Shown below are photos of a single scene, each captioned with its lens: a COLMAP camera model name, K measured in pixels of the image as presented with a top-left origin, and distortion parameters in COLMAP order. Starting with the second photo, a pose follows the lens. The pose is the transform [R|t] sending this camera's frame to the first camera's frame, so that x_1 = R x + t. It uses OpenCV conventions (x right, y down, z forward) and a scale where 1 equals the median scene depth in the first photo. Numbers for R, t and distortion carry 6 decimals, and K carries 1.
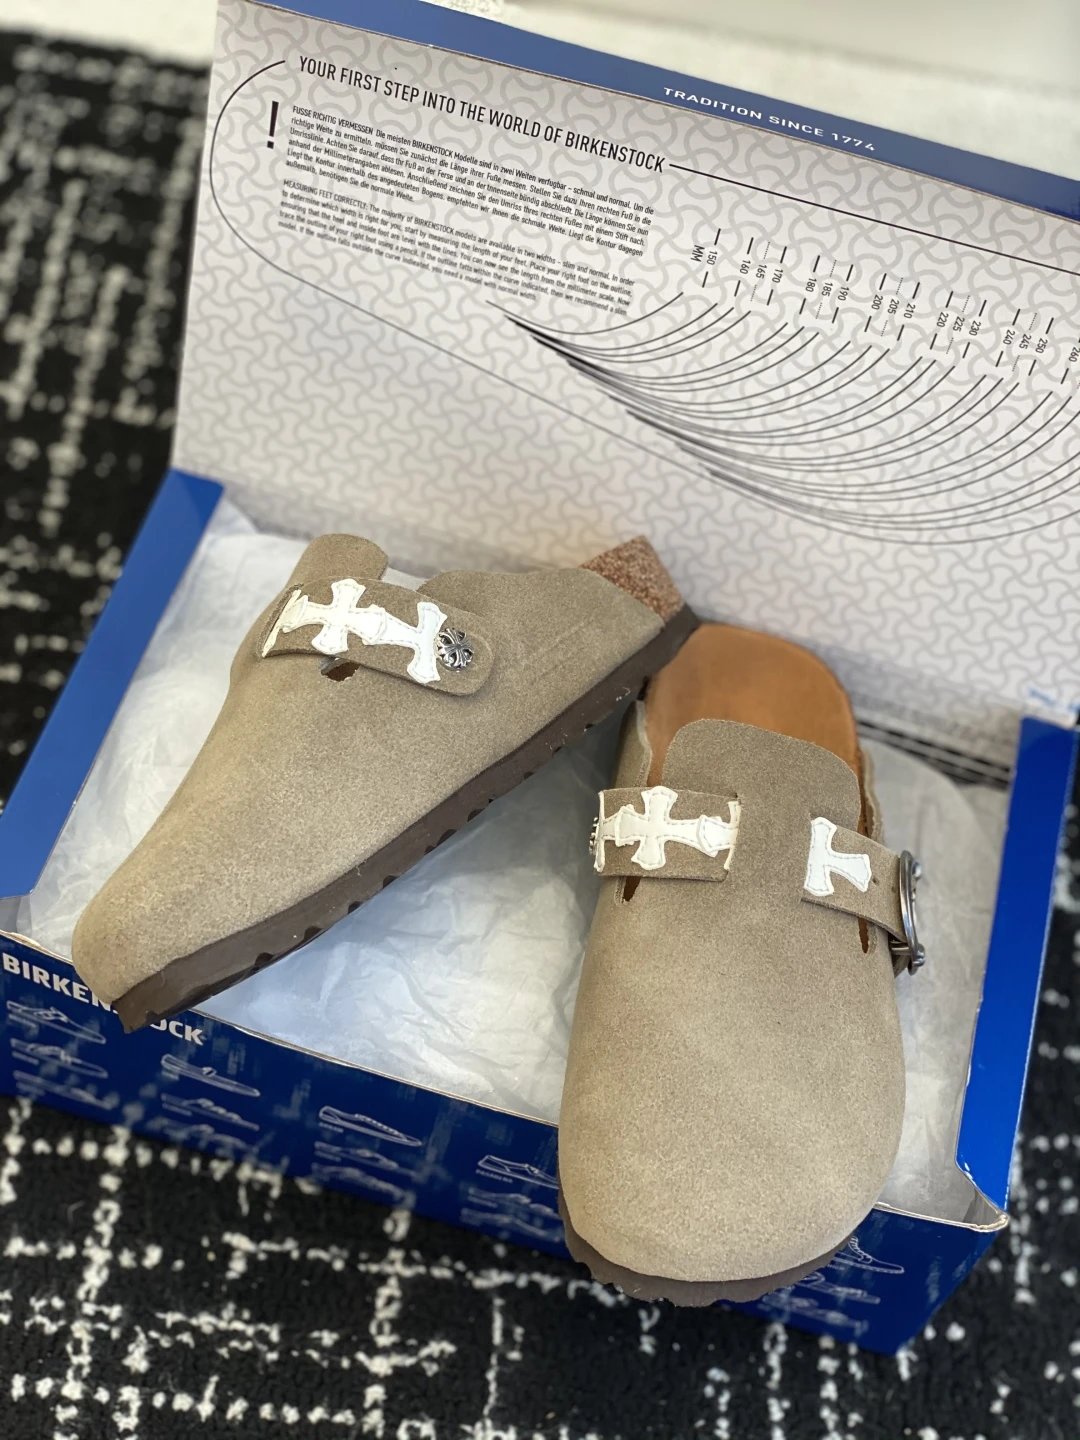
lens RADIAL K [[2217.8, 0, 540.0], [0, 2217.8, 720.0], [0, 0, 1]] dist [0.104807, -0.400320]
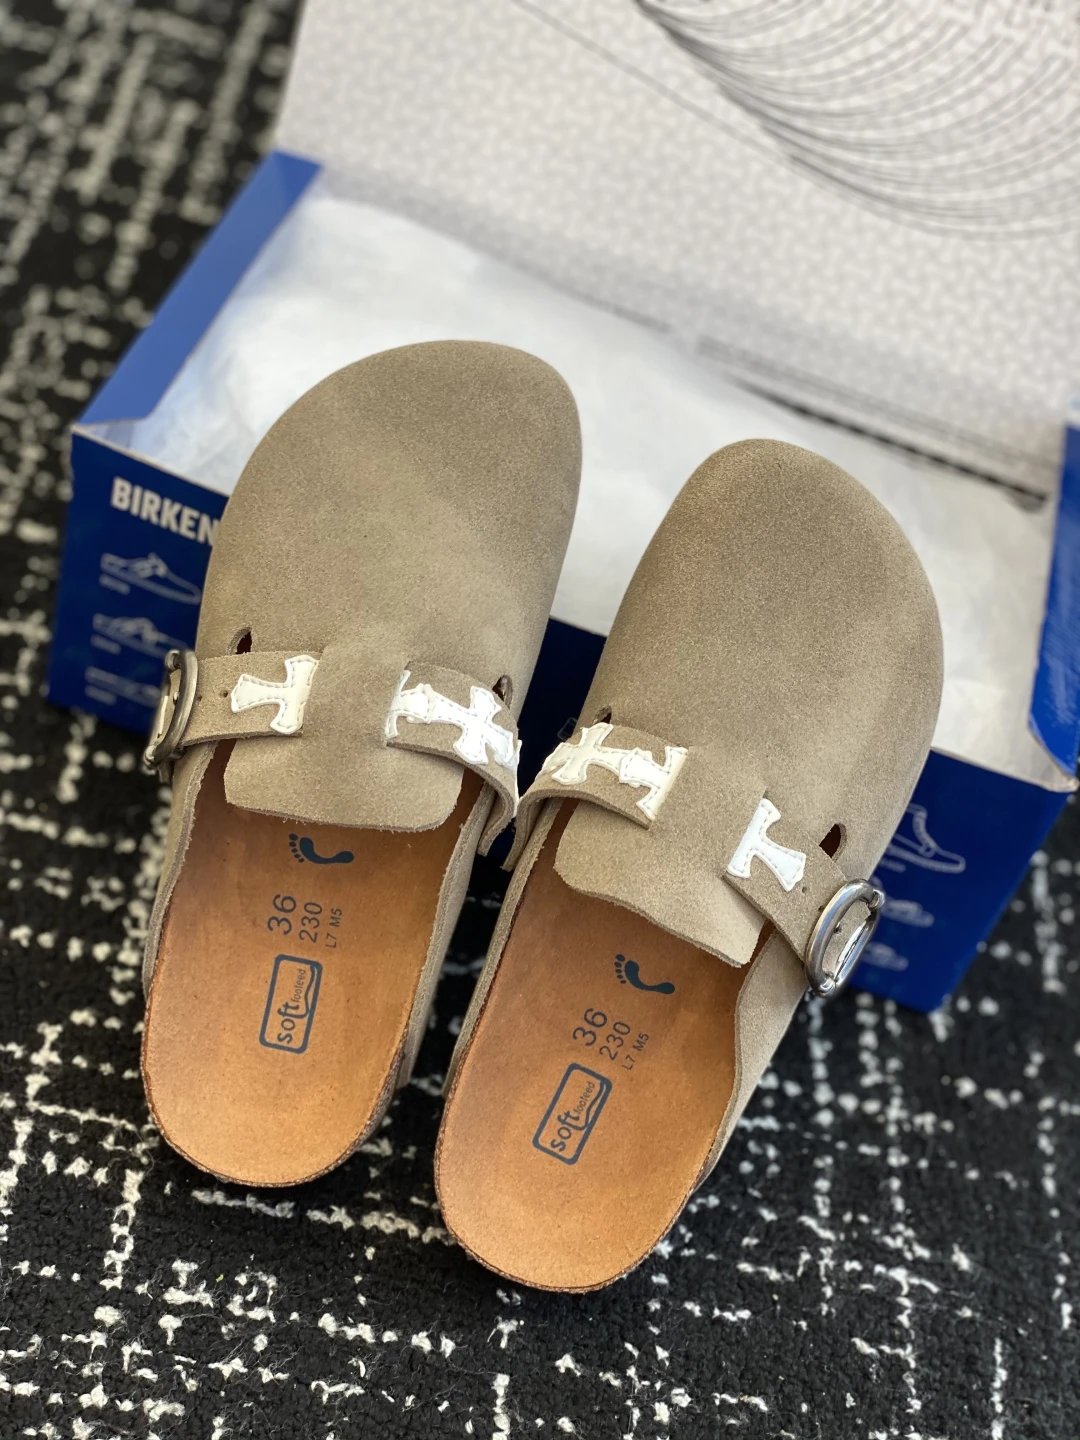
lens RADIAL K [[2217.8, 0, 540.0], [0, 2217.8, 720.0], [0, 0, 1]] dist [0.104807, -0.400320]
pose [[0.996558, 0.062542, 0.054420, -0.084300], [-0.053201, 0.985879, -0.158784, 0.331614], [-0.063582, 0.155342, 0.985812, -0.007686]]
